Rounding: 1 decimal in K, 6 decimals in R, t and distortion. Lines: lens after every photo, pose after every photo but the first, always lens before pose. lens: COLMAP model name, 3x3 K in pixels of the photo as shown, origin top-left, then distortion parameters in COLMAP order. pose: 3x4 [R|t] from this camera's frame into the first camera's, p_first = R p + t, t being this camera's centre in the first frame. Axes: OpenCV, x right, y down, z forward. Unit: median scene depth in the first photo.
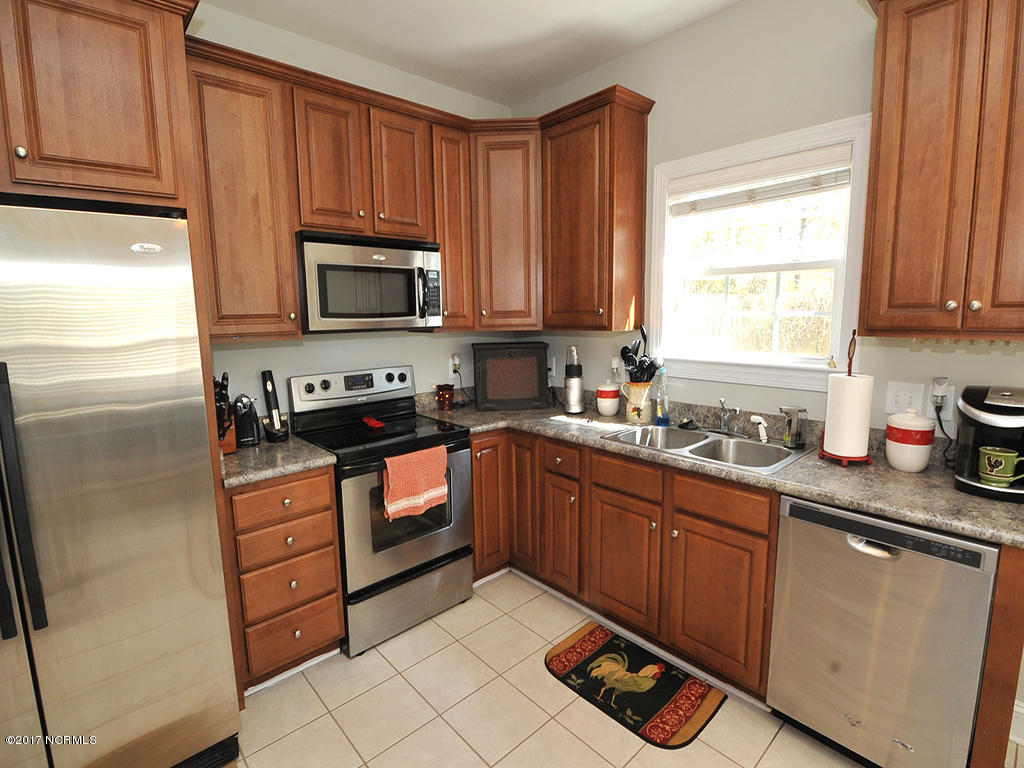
lens RADIAL K [[510.3, 0, 517.7], [0, 510.3, 379.0], [0, 0, 1]] dist [-0.005386, -0.001288]
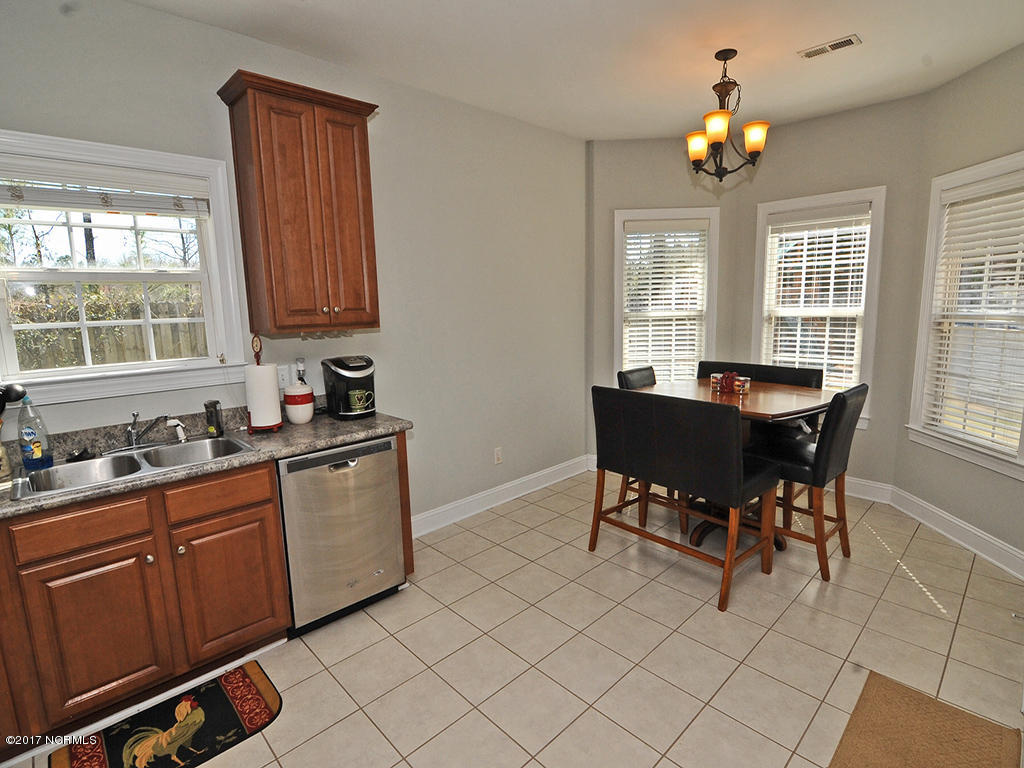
lens RADIAL K [[510.3, 0, 510.8], [0, 510.3, 379.9], [0, 0, 1]] dist [-0.005386, -0.001288]
pose [[-0.009535, -0.134032, 0.990931, -0.585749], [0.162563, 0.977585, 0.133791, -0.034856], [-0.986652, 0.162364, 0.012468, 0.317232]]
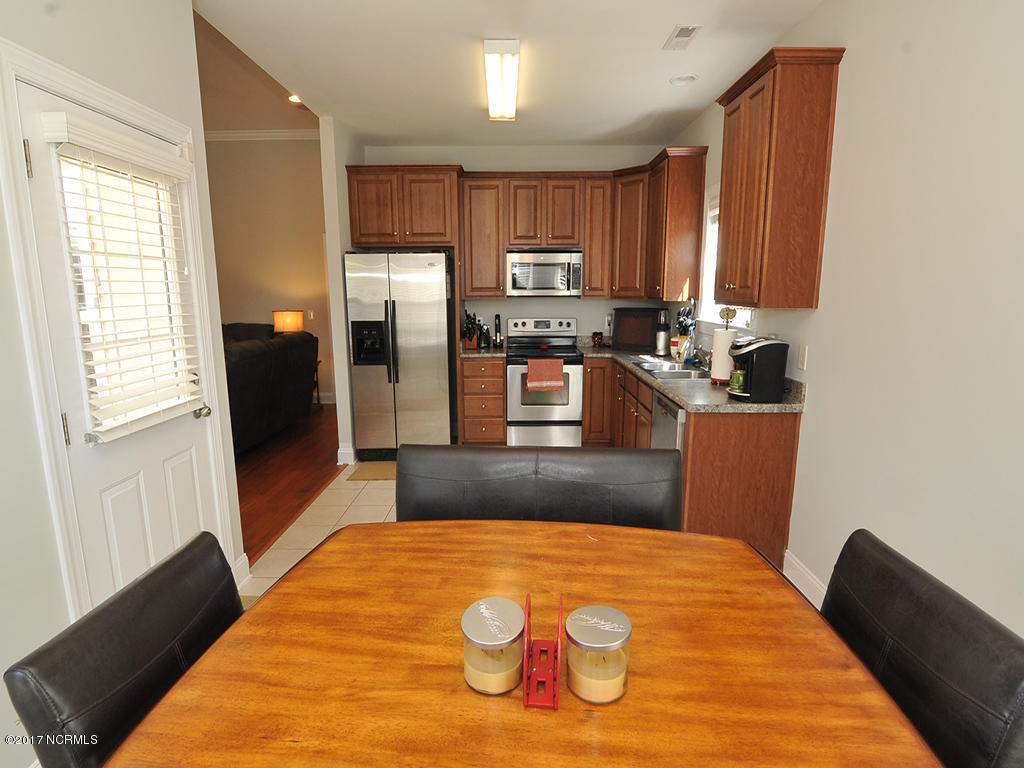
lens RADIAL K [[510.3, 0, 506.5], [0, 510.3, 384.0], [0, 0, 1]] dist [-0.005386, -0.001288]
pose [[0.726243, 0.141017, -0.672818, 0.995184], [-0.101885, 0.990004, 0.097522, 0.059715], [0.679845, -0.002275, 0.733352, -0.521214]]
